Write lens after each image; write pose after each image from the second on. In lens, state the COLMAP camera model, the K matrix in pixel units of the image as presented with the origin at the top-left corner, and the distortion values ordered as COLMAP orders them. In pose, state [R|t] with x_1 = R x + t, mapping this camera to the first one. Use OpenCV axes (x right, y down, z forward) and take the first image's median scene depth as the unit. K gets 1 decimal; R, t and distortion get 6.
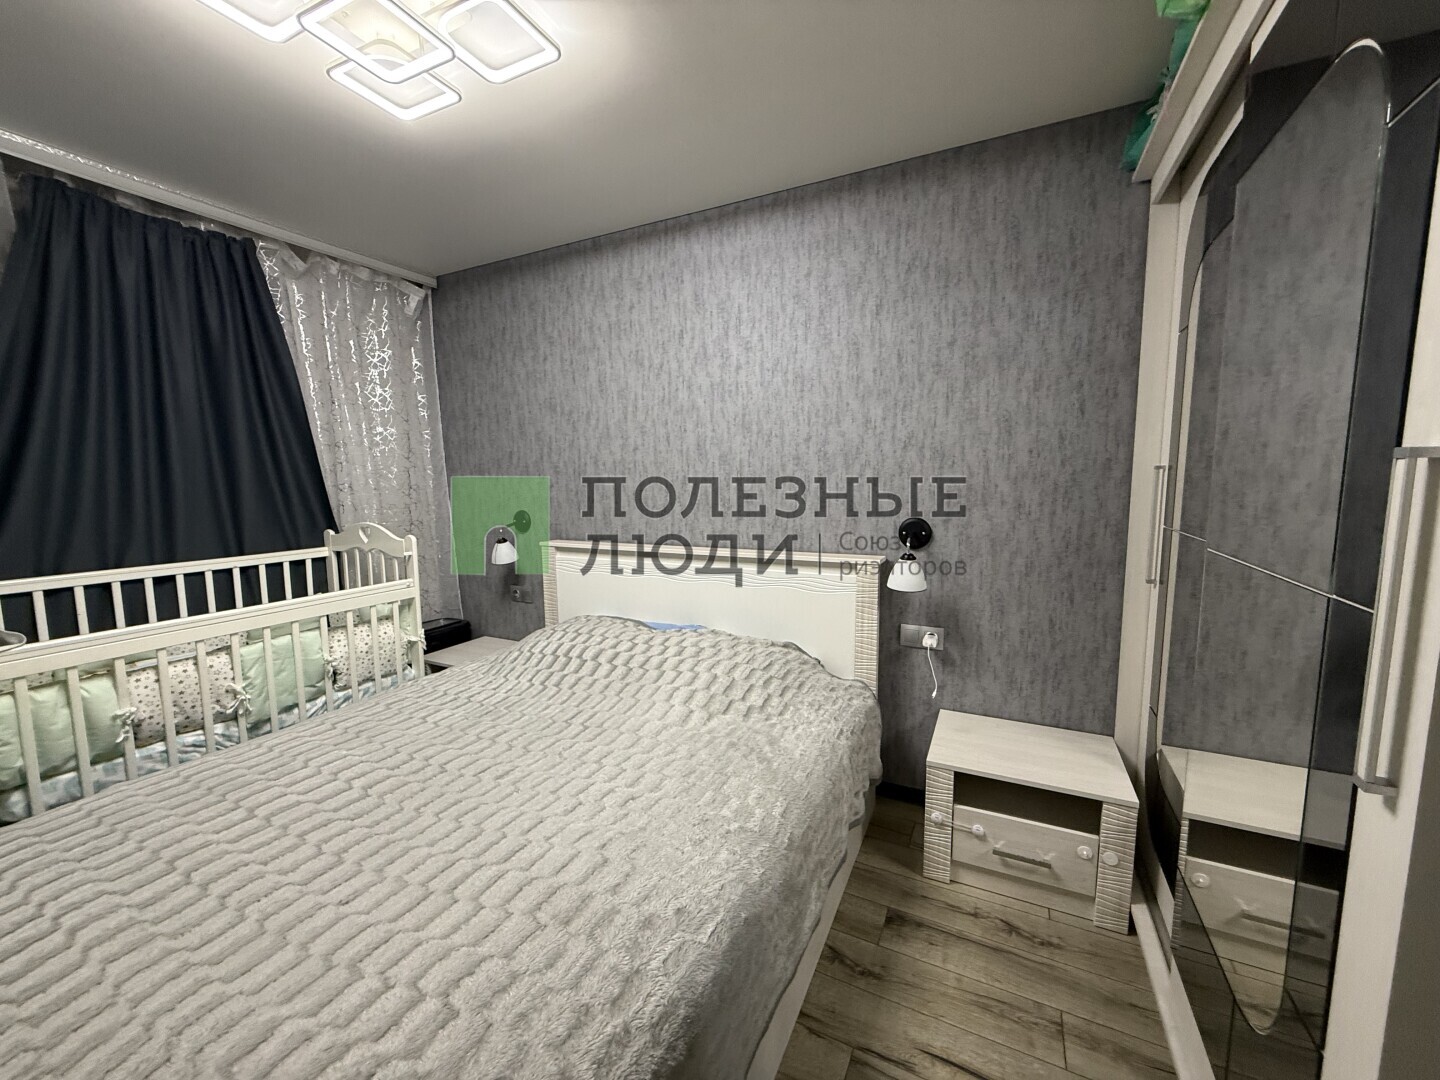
lens RADIAL K [[572.4, 0, 715.0], [0, 572.4, 542.1], [0, 0, 1]] dist [0.000003, -0.000082]
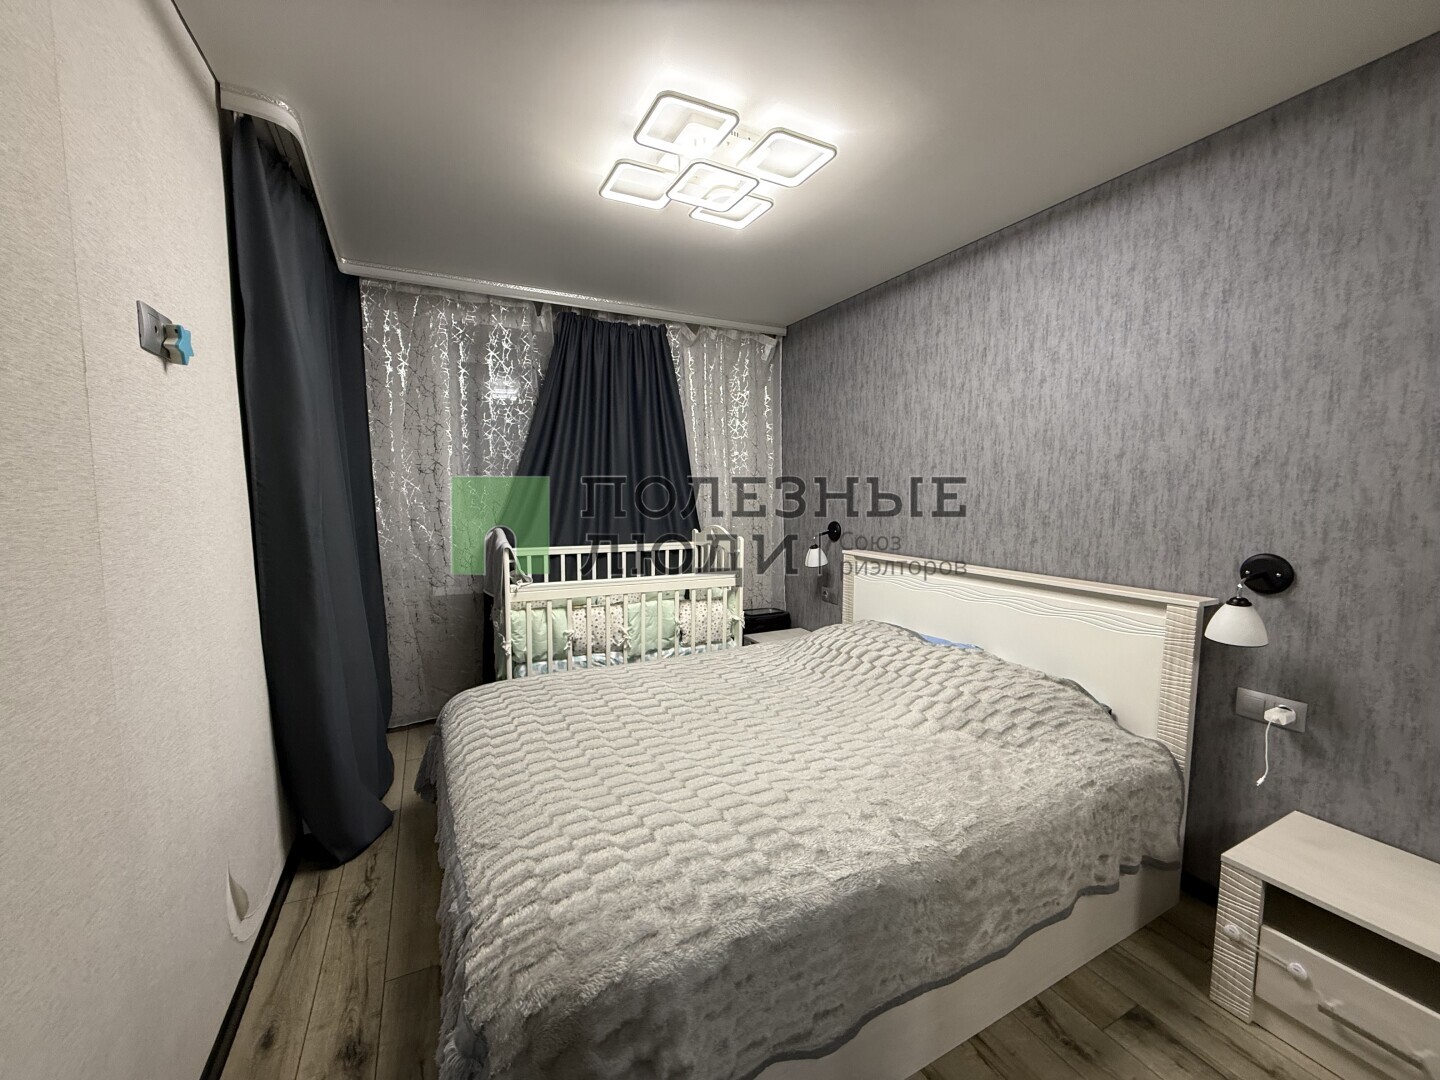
lens RADIAL K [[572.4, 0, 715.7], [0, 572.4, 541.9], [0, 0, 1]] dist [0.000003, -0.000082]
pose [[0.804597, 0.067779, -0.589940, 0.203285], [-0.080792, 0.996722, 0.004325, -0.001628], [0.588299, 0.044182, 0.807436, -0.071687]]
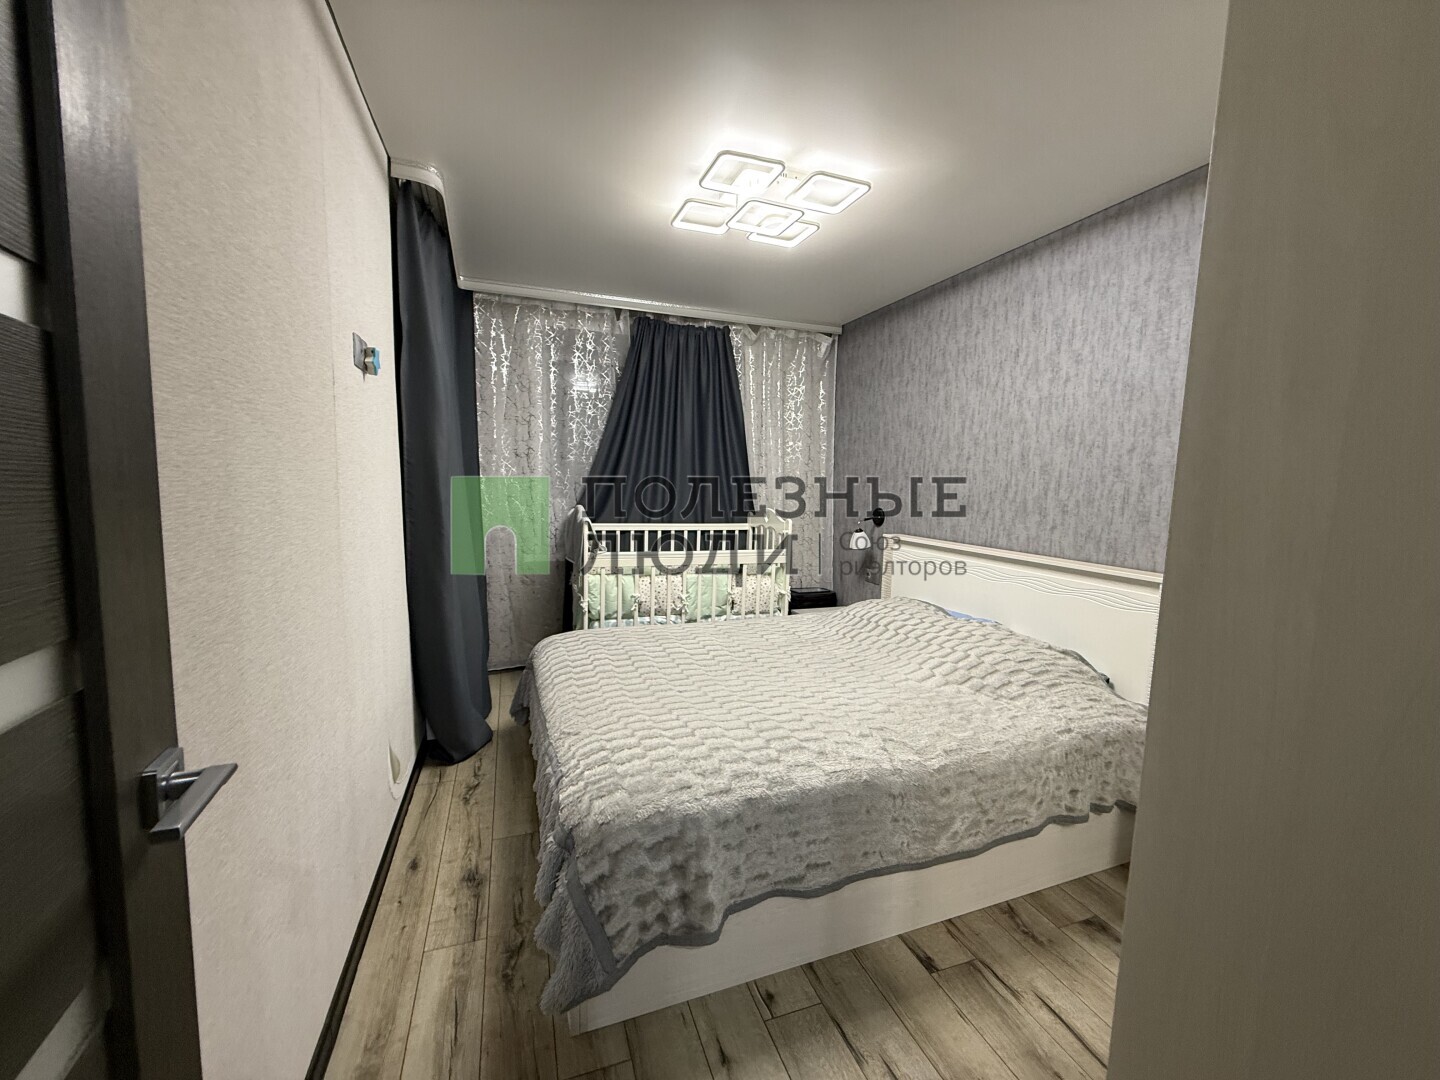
lens RADIAL K [[572.4, 0, 713.7], [0, 572.4, 541.4], [0, 0, 1]] dist [0.000003, -0.000082]
pose [[0.725898, 0.103716, -0.679938, 0.345492], [-0.111282, 0.993251, 0.032705, 0.020647], [0.678741, 0.051924, 0.732540, -0.184935]]
